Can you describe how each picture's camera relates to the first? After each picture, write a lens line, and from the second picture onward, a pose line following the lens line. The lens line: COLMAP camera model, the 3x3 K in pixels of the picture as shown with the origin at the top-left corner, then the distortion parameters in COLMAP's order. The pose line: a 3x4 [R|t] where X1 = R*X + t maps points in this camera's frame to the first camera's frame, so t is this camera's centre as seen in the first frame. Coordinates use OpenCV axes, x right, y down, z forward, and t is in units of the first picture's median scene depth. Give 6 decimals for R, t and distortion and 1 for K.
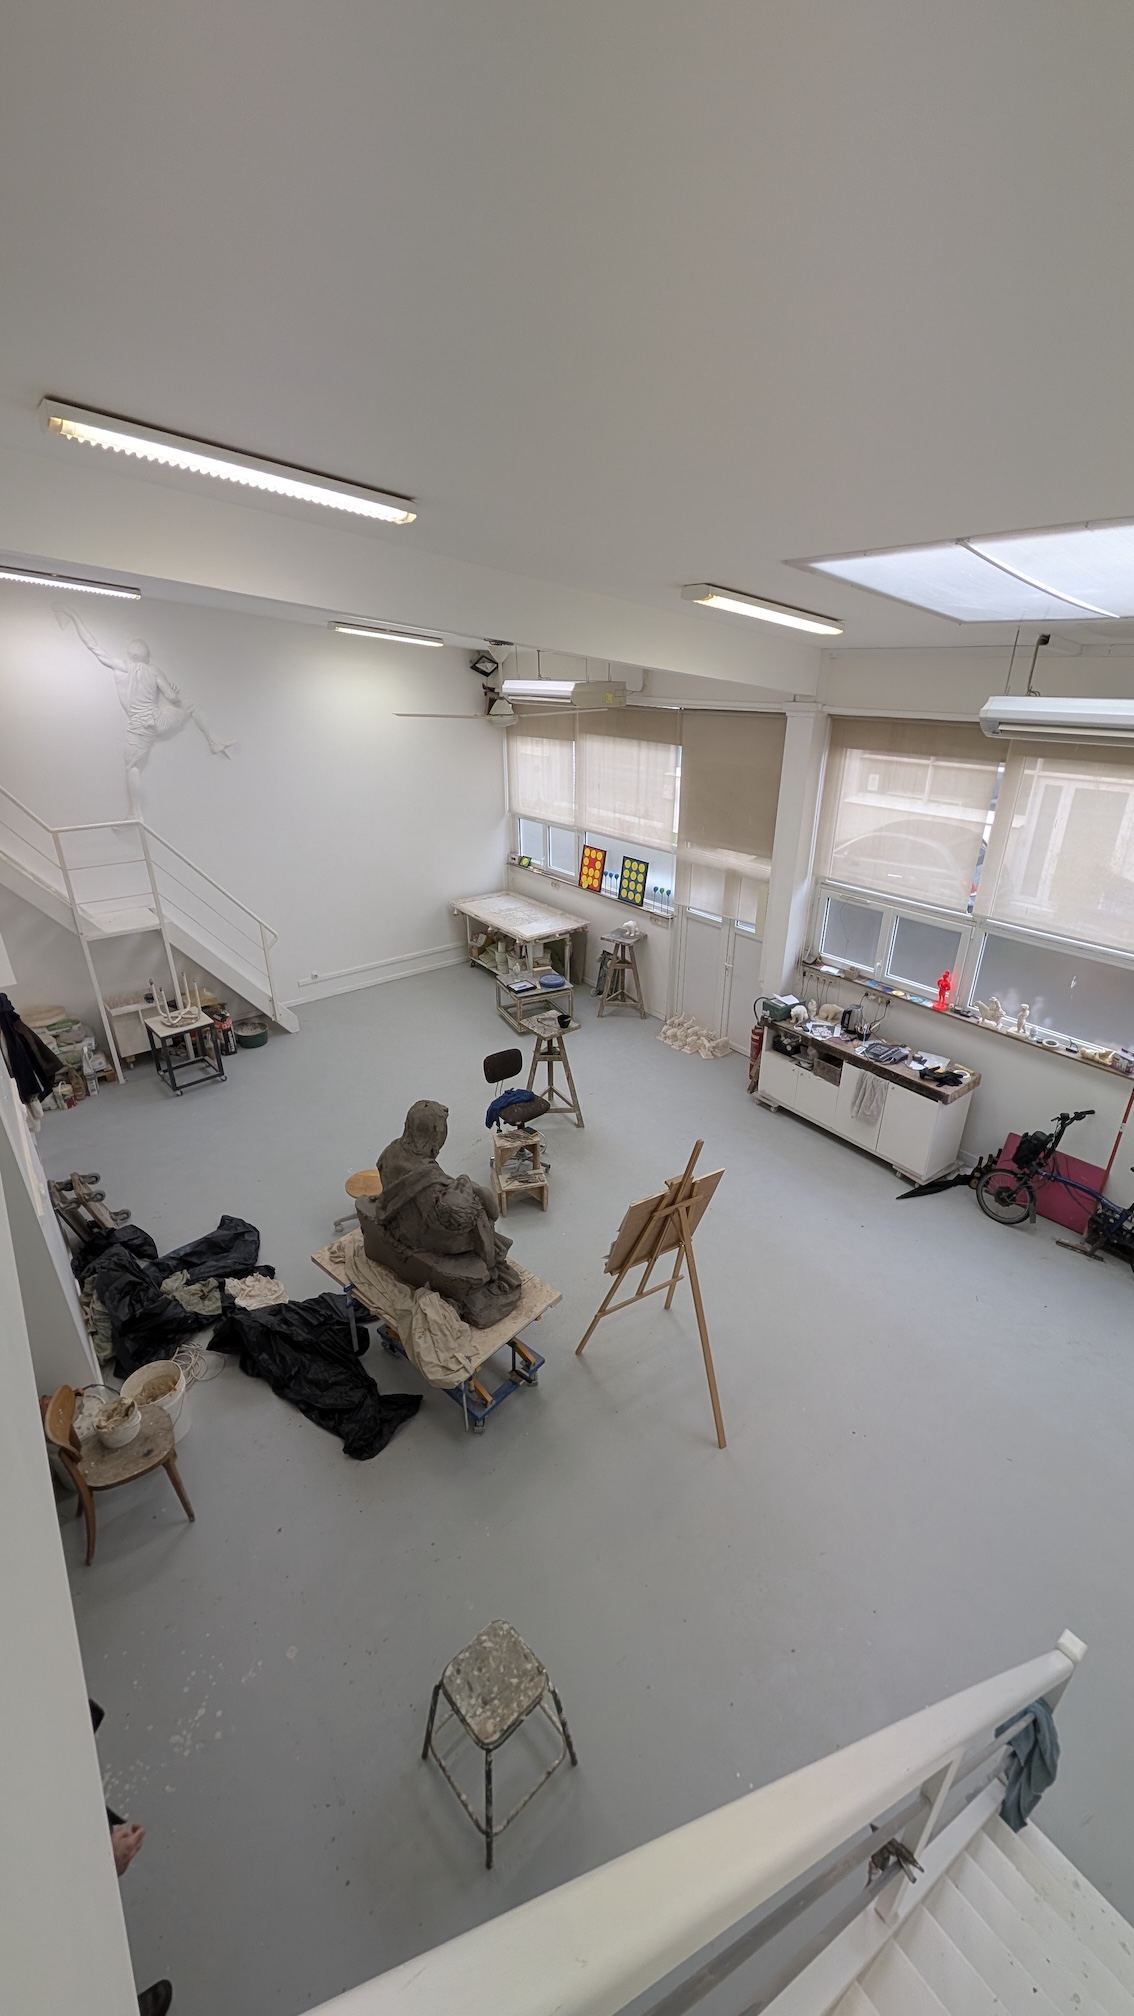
lens RADIAL K [[774.8, 0, 565.0], [0, 774.8, 1004.5], [0, 0, 1]] dist [0.000452, 0.000413]
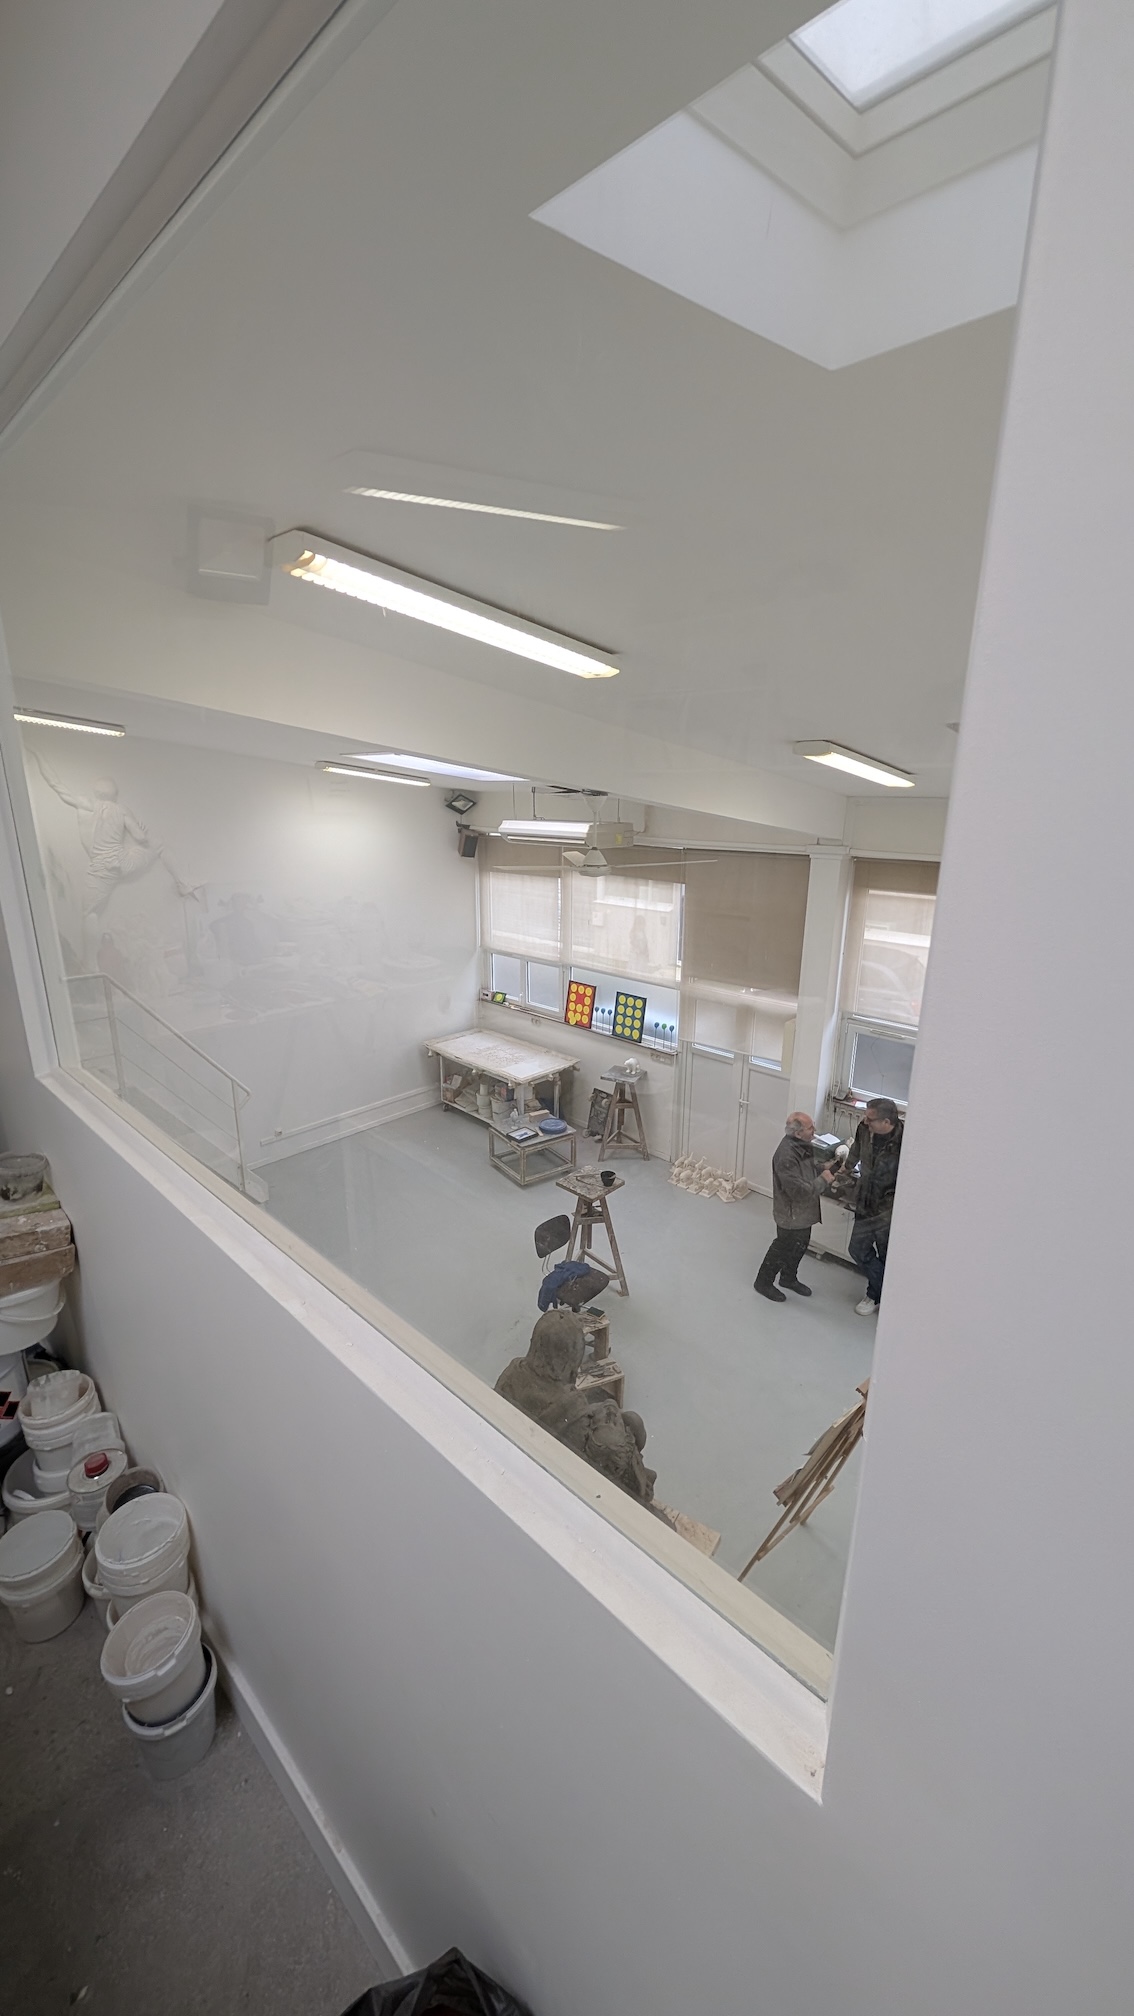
lens RADIAL K [[774.8, 0, 565.0], [0, 774.8, 1004.5], [0, 0, 1]] dist [0.000452, 0.000413]
pose [[0.987878, -0.031908, 0.151918, -0.139518], [0.054038, 0.988123, -0.143853, -0.040044], [-0.145523, 0.150319, 0.977869, 0.061860]]
